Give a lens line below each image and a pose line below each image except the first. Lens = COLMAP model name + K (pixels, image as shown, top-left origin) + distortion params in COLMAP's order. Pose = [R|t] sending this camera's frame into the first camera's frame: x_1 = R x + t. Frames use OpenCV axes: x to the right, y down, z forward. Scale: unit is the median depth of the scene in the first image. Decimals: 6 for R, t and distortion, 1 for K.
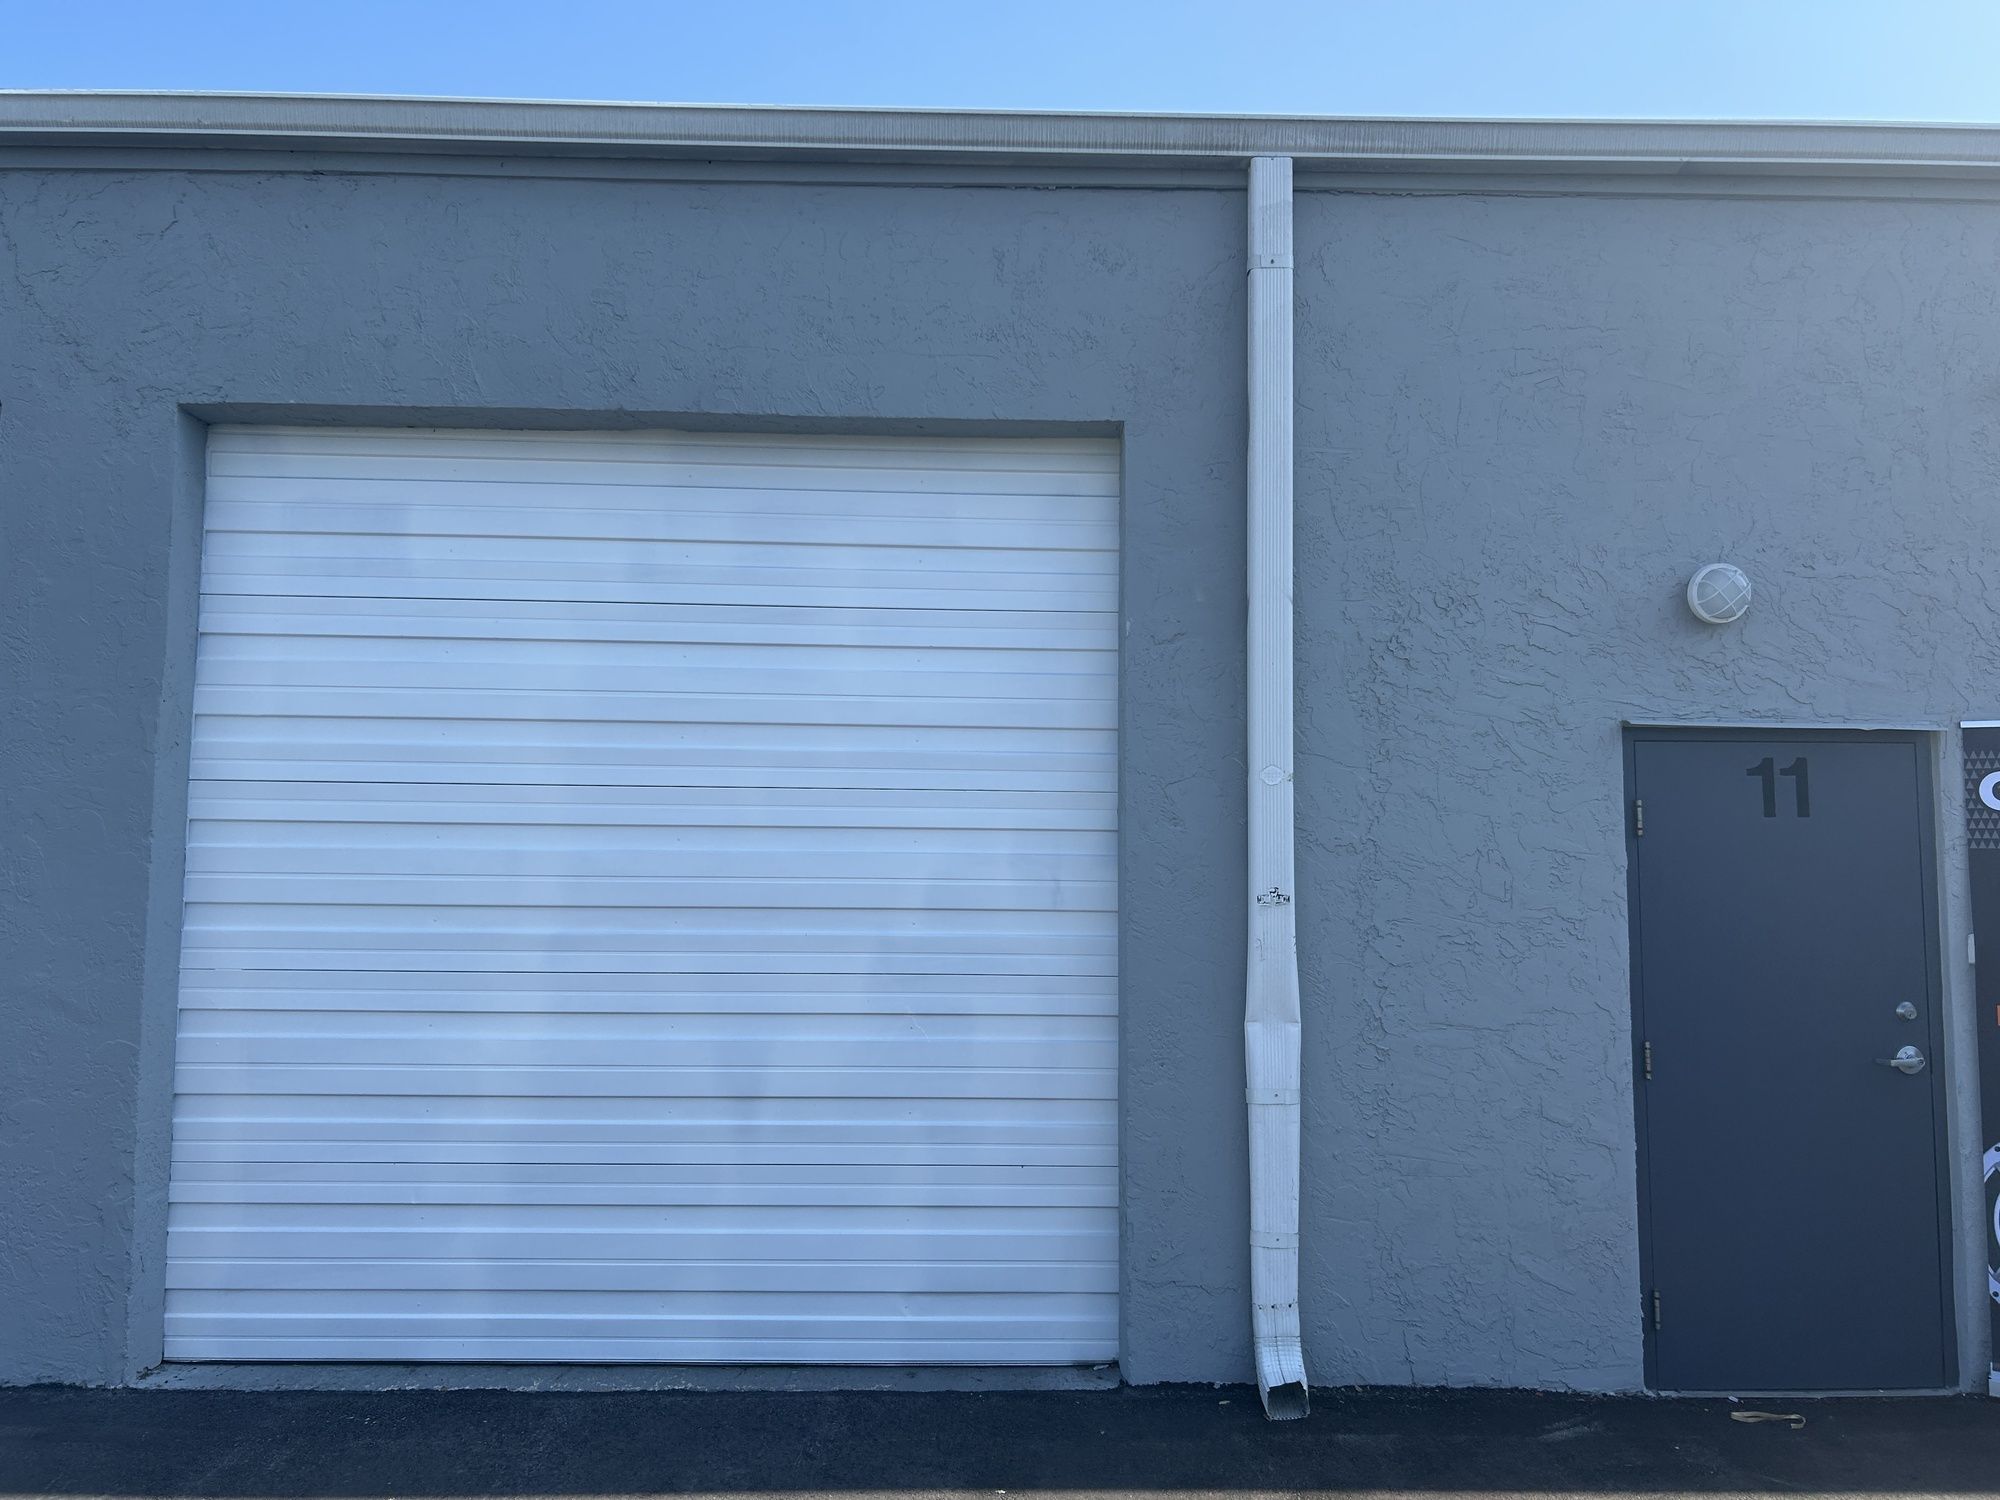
lens RADIAL K [[1581.3, 0, 1039.8], [0, 1581.3, 771.5], [0, 0, 1]] dist [0.073858, -0.072170]
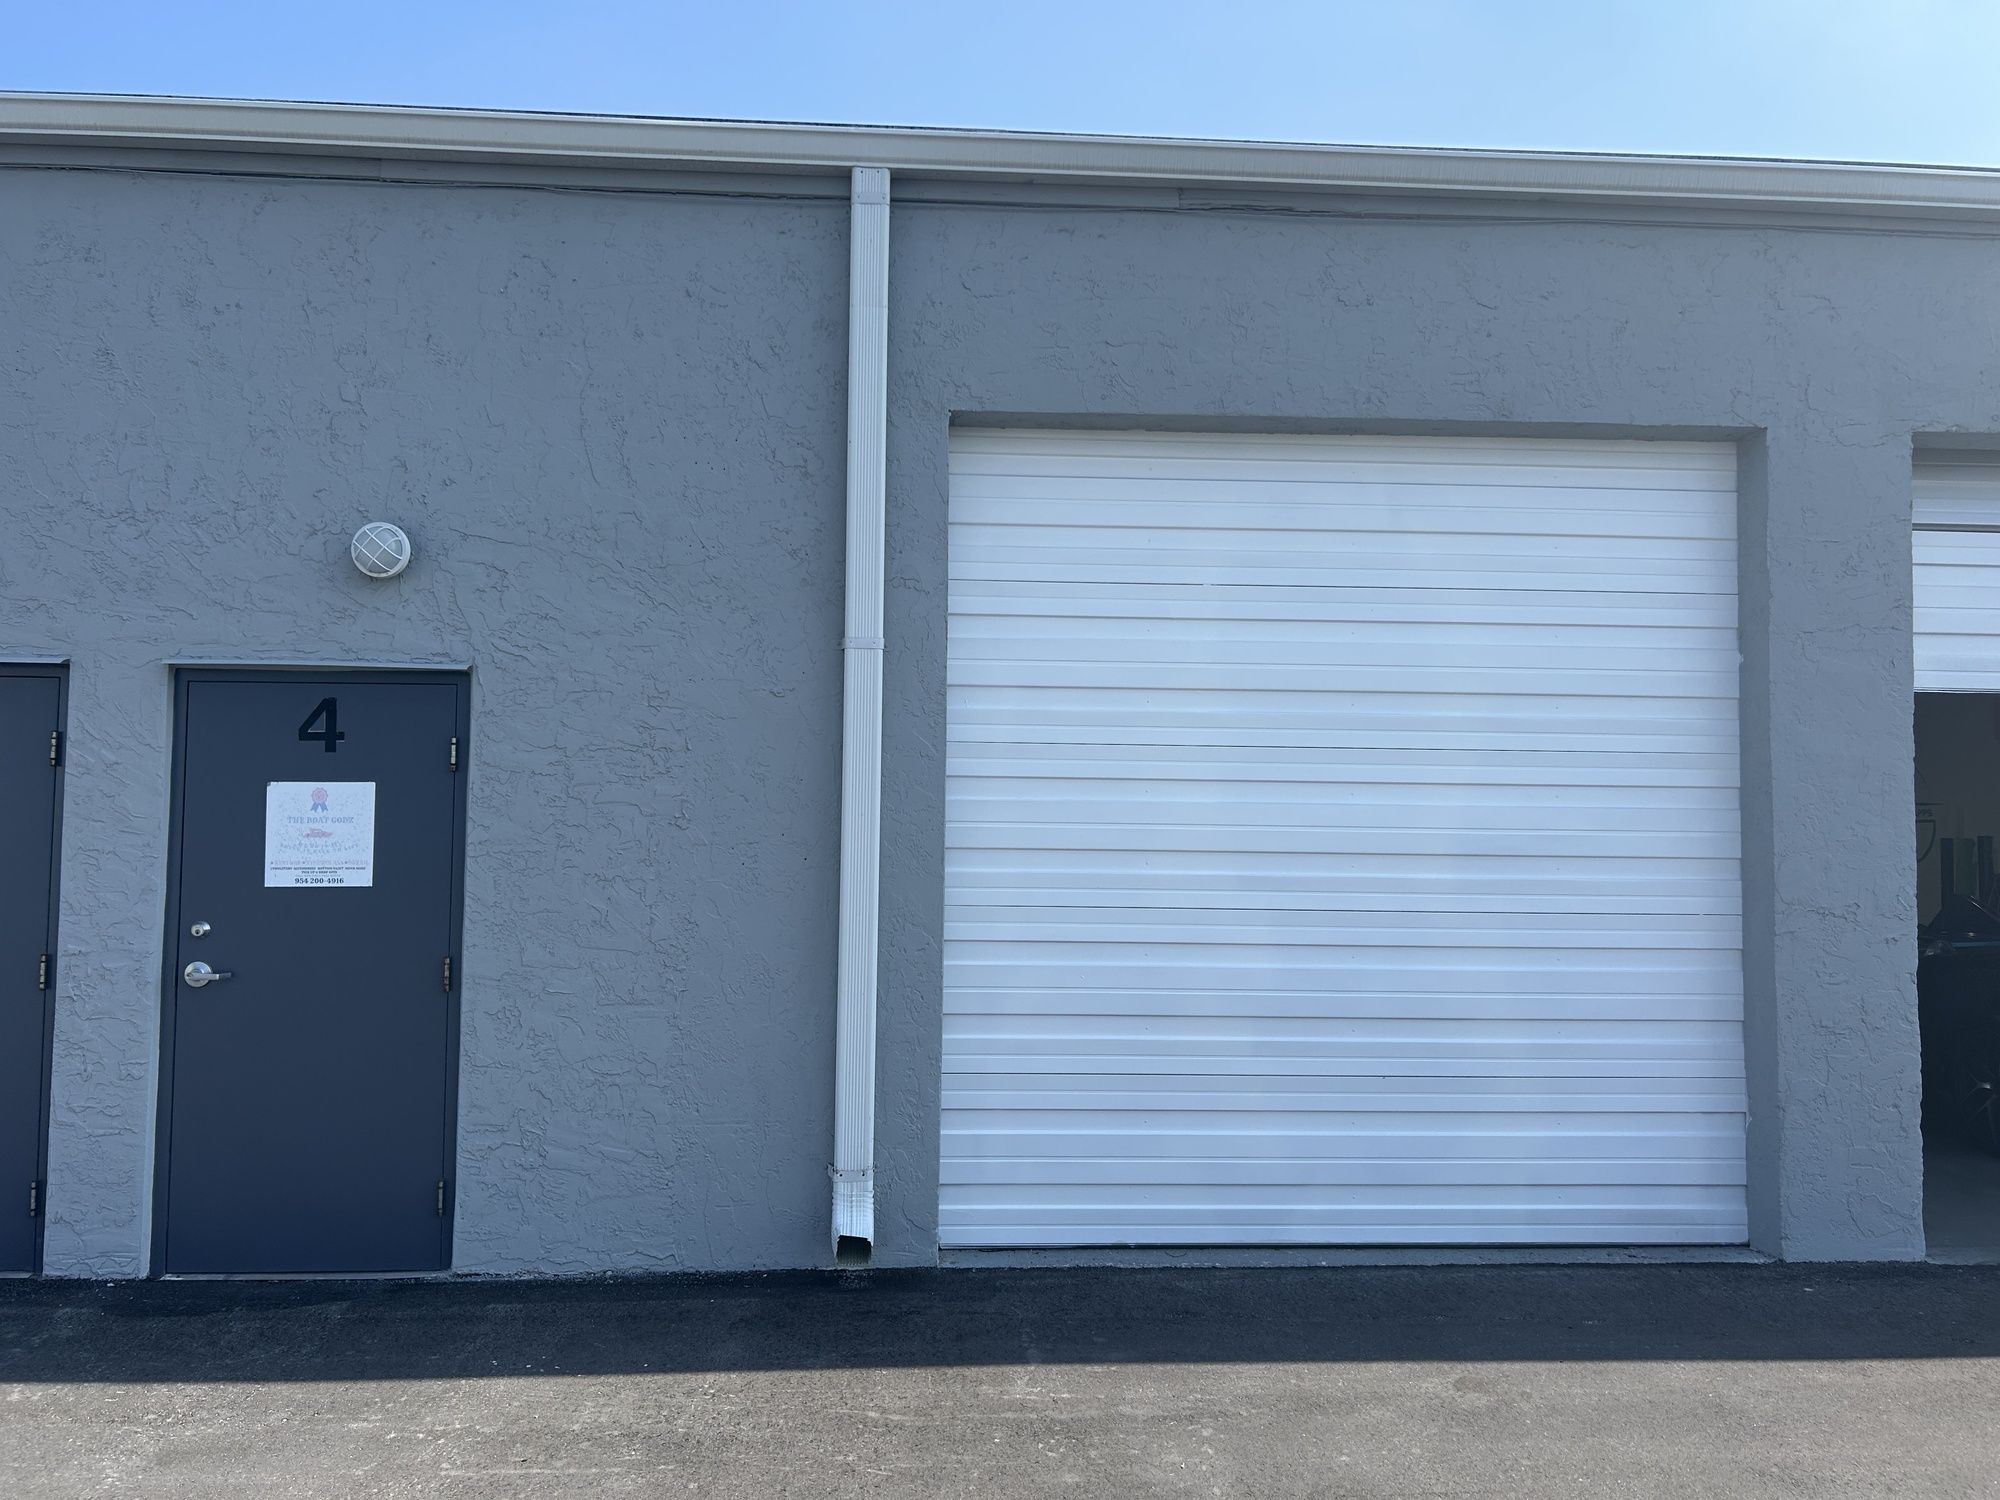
lens RADIAL K [[1404.8, 0, 999.7], [0, 1404.8, 757.9], [0, 0, 1]] dist [0.027899, -0.004404]
pose [[0.999292, 0.001719, 0.037592, -0.514300], [-0.002605, 0.999720, 0.023539, -0.006423], [-0.037541, -0.023620, 0.999016, -0.001738]]
